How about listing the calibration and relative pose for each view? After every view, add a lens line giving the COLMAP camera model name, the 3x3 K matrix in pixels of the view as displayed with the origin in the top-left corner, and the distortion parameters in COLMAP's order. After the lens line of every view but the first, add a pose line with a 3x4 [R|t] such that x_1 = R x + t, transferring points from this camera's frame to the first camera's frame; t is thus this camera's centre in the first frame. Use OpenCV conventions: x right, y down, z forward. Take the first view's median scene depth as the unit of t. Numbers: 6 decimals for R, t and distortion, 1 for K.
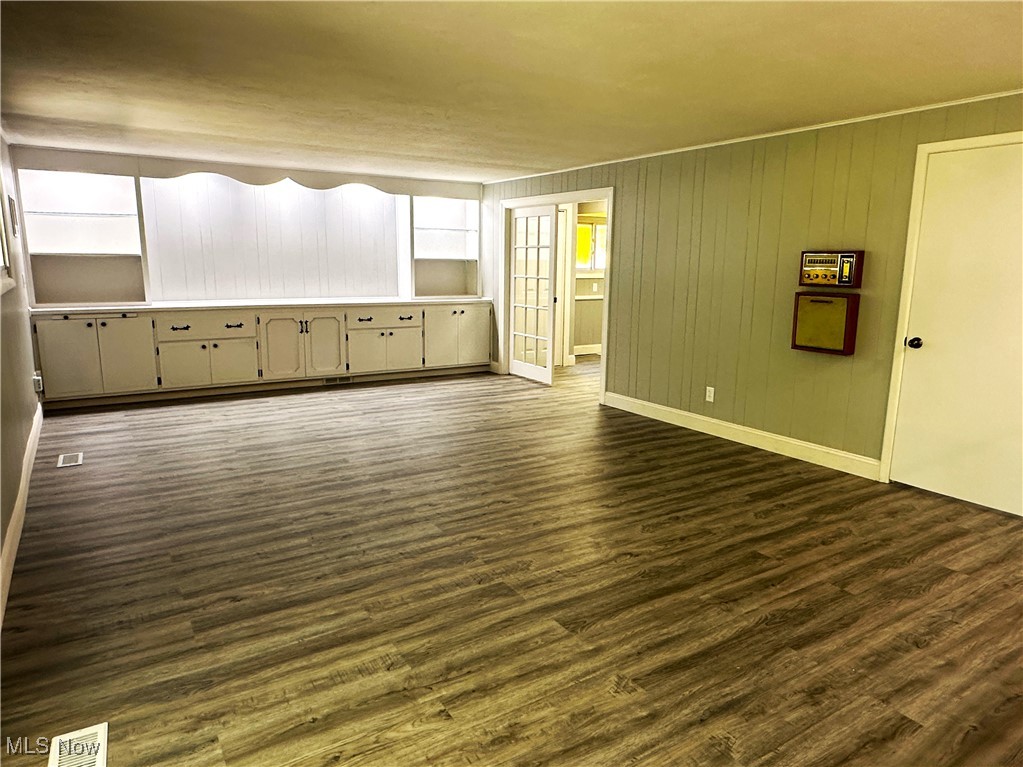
lens RADIAL K [[658.6, 0, 521.0], [0, 658.6, 385.4], [0, 0, 1]] dist [-0.002494, -0.000793]
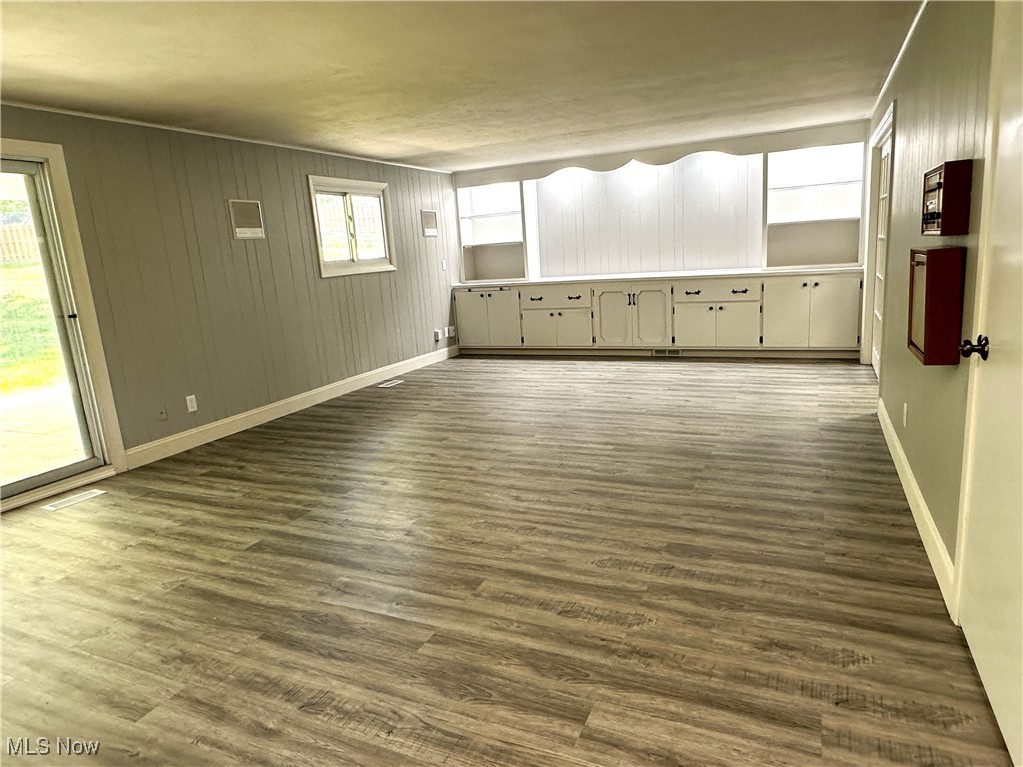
lens RADIAL K [[658.6, 0, 521.0], [0, 658.6, 385.4], [0, 0, 1]] dist [-0.002494, -0.000793]
pose [[0.530245, 0.122697, -0.838920, 0.529068], [-0.088121, 0.992090, 0.089401, -0.032745], [0.843253, 0.026522, 0.536862, 0.303449]]
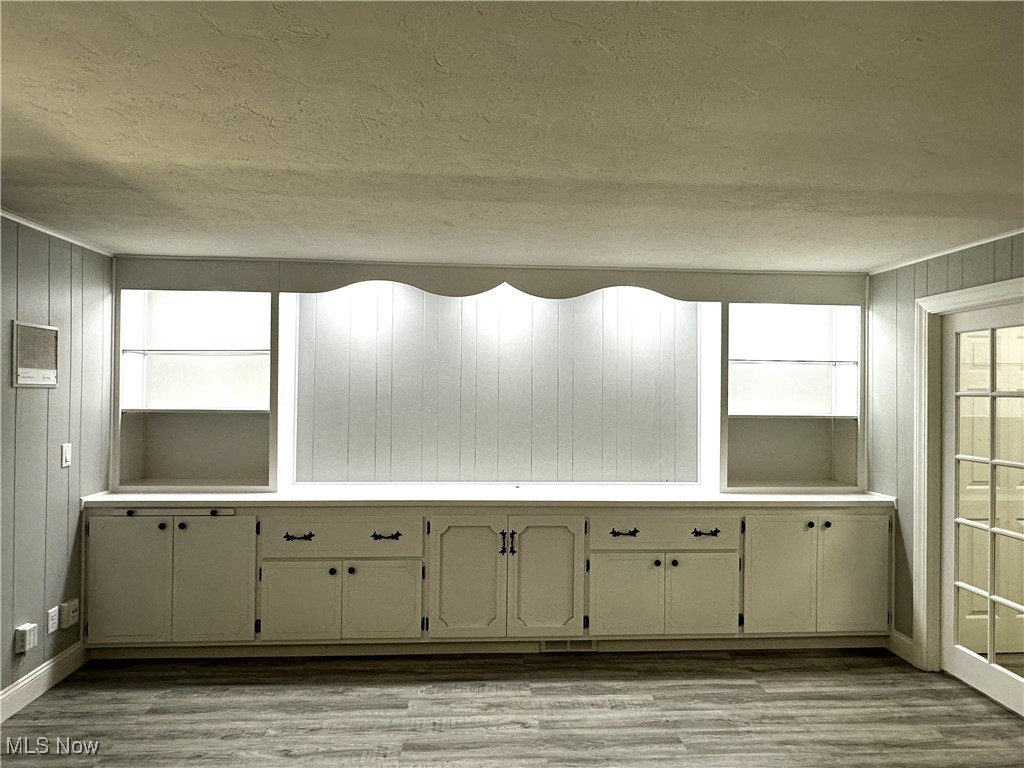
lens RADIAL K [[632.9, 0, 517.5], [0, 632.9, 385.8], [0, 0, 1]] dist [-0.002087, 0.001218]
pose [[0.873417, -0.010095, -0.486869, -0.074642], [-0.090681, 0.978927, -0.182974, -0.130794], [0.478456, 0.203963, 0.854095, 0.579799]]
